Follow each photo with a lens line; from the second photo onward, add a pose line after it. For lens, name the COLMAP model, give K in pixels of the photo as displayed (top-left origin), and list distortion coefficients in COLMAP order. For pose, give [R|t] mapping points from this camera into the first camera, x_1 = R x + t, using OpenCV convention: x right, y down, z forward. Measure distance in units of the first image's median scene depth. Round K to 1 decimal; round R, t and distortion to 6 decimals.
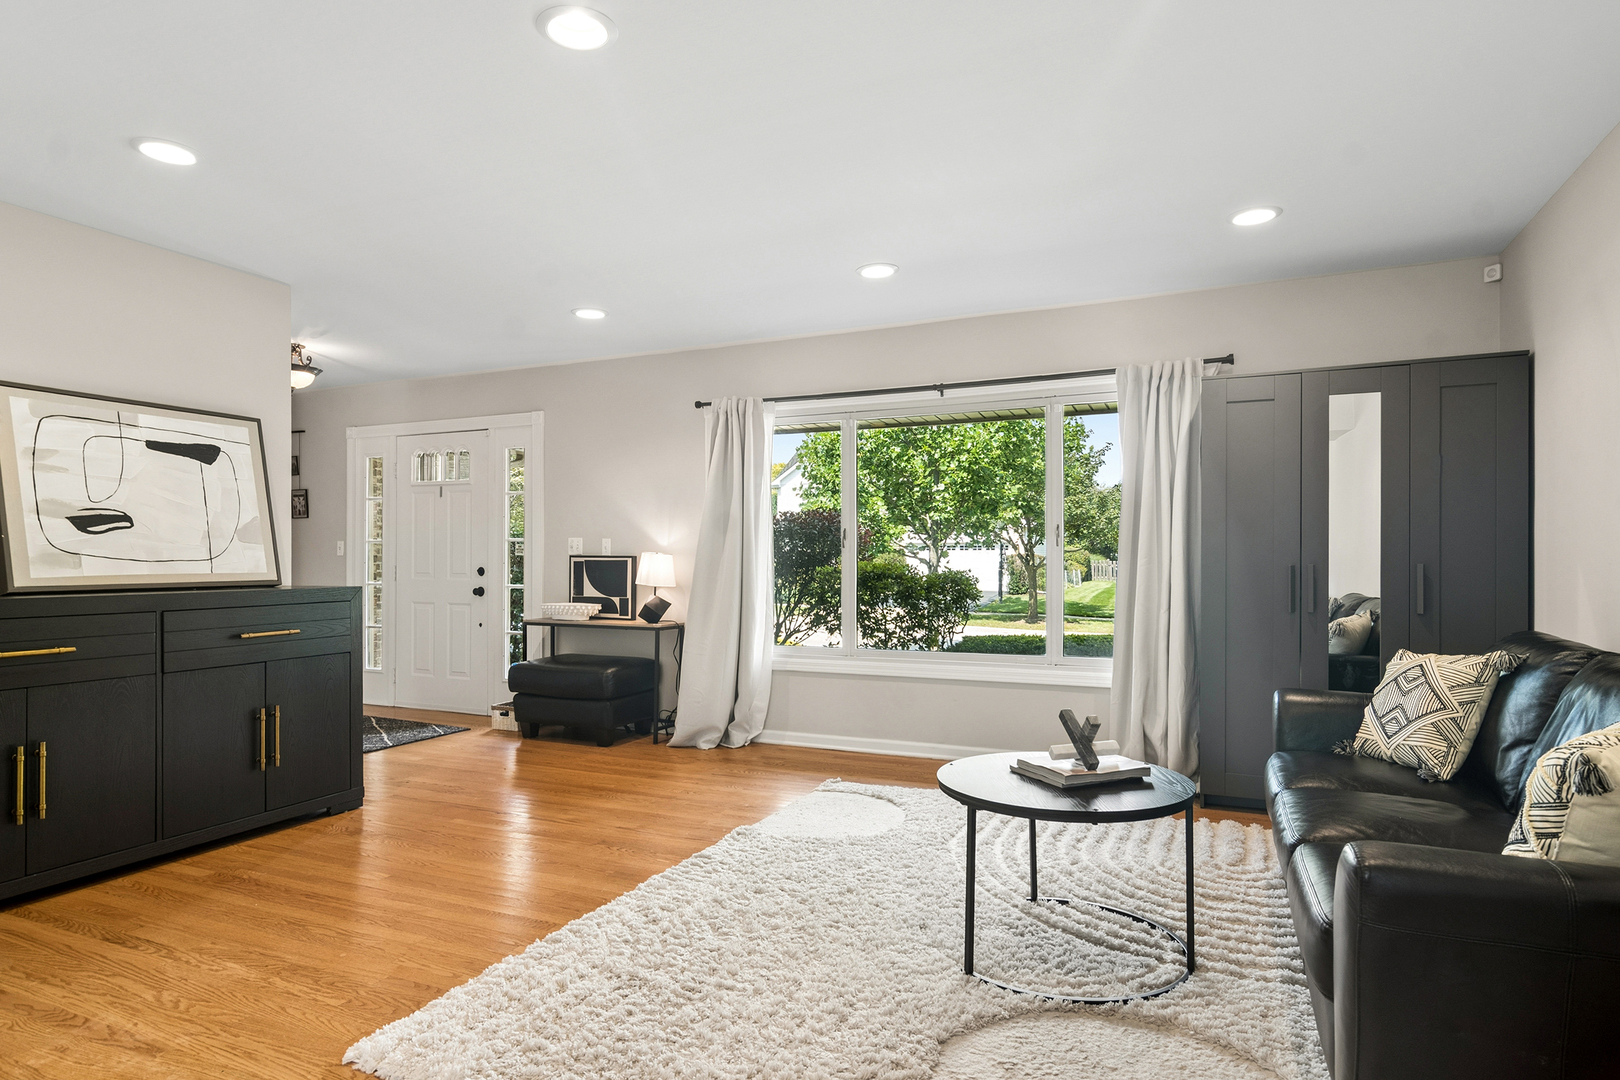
lens RADIAL K [[889.6, 0, 818.4], [0, 889.6, 550.4], [0, 0, 1]] dist [0.000697, 0.000217]
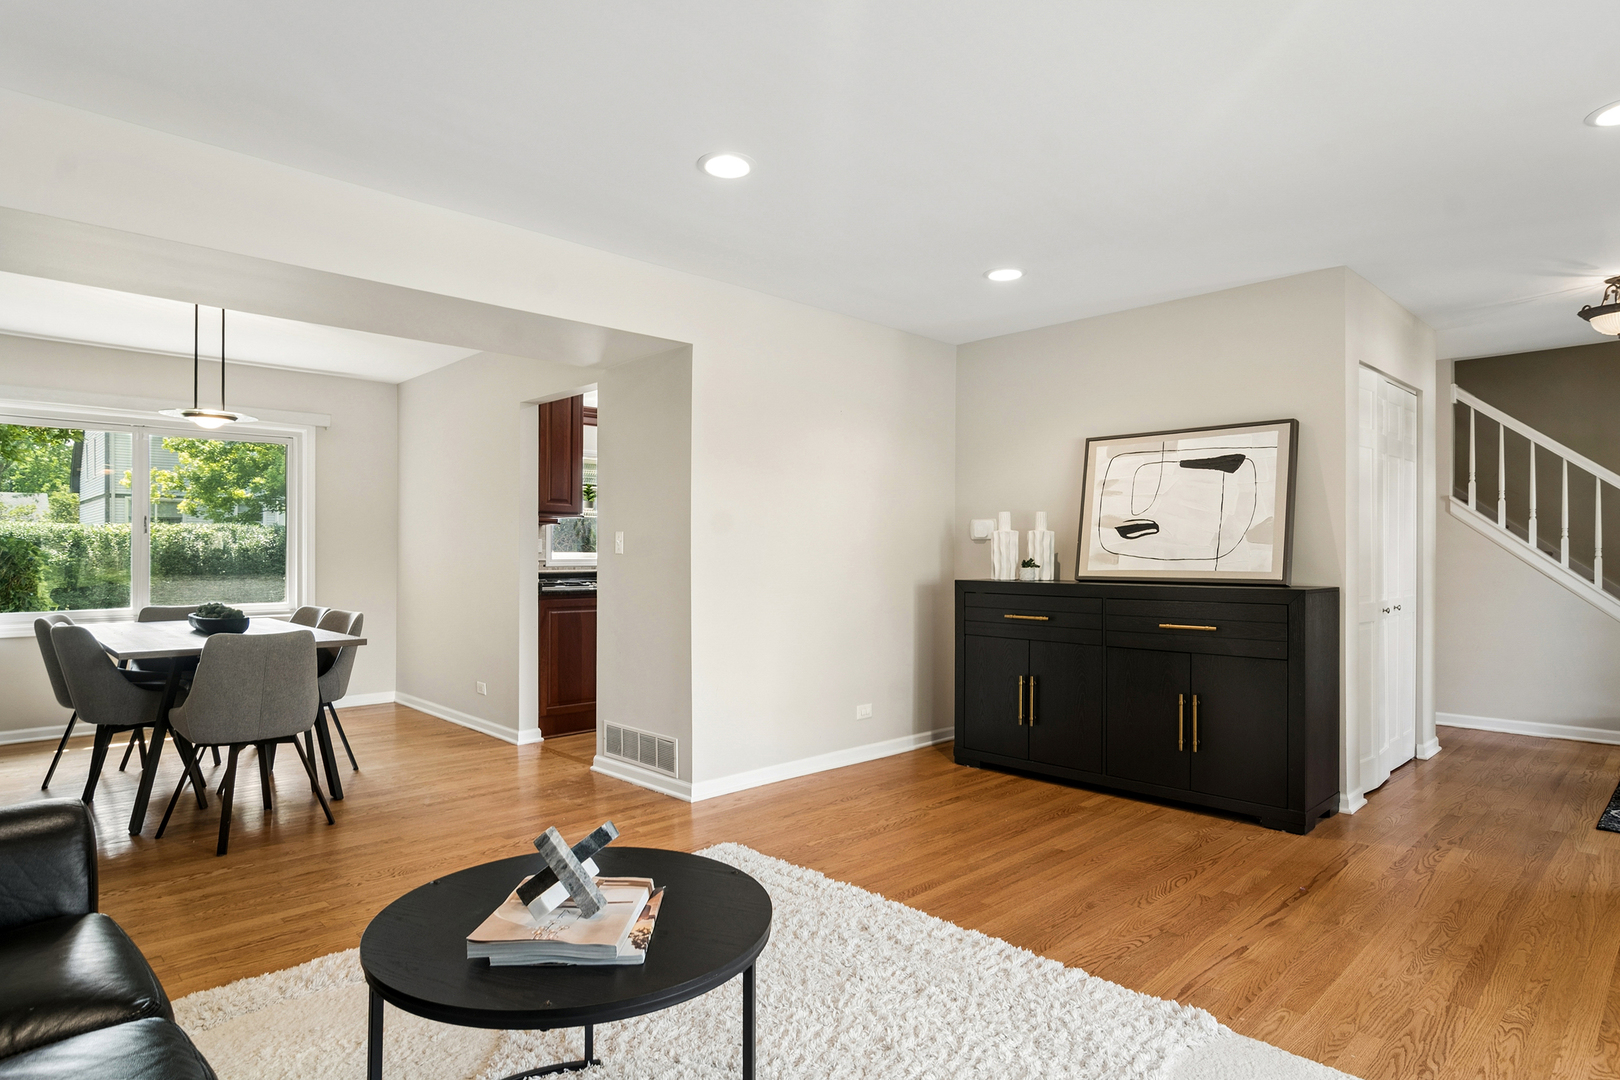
lens RADIAL K [[889.6, 0, 818.4], [0, 889.6, 550.4], [0, 0, 1]] dist [0.000697, 0.000217]
pose [[-0.351492, -0.000355, -0.936191, 0.602064], [0.008697, 0.999956, -0.003644, -0.000624], [0.936150, -0.009423, -0.351473, 1.030079]]
